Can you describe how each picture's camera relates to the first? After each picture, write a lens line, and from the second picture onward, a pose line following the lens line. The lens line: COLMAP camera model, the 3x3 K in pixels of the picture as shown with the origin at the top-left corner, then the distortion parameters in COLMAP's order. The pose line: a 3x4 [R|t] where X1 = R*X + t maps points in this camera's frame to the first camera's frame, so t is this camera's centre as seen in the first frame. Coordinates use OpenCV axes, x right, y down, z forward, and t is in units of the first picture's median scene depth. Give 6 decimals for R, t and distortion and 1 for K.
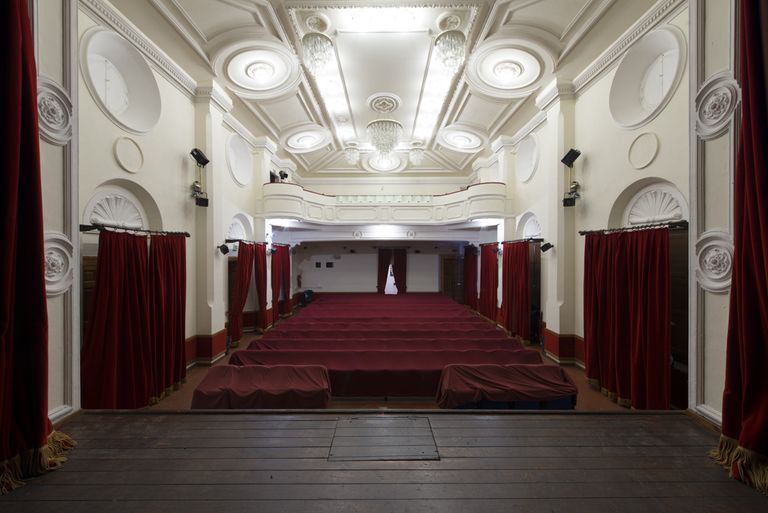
lens RADIAL K [[304.4, 0, 385.9], [0, 304.4, 256.1], [0, 0, 1]] dist [0.006958, -0.001681]
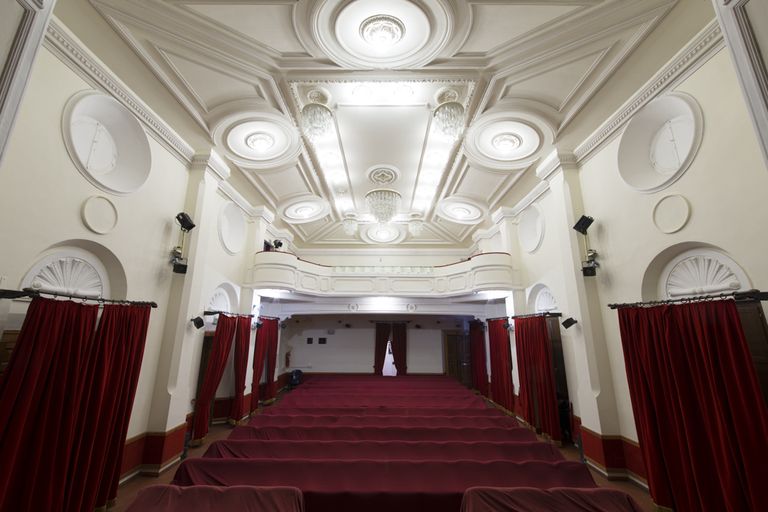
lens RADIAL K [[304.4, 0, 380.1], [0, 304.4, 255.5], [0, 0, 1]] dist [0.006958, -0.001681]
pose [[0.999899, 0.004428, -0.013474, -0.000719], [-0.007545, 0.970497, -0.240995, -0.001867], [0.012010, 0.241073, 0.970433, 0.109790]]
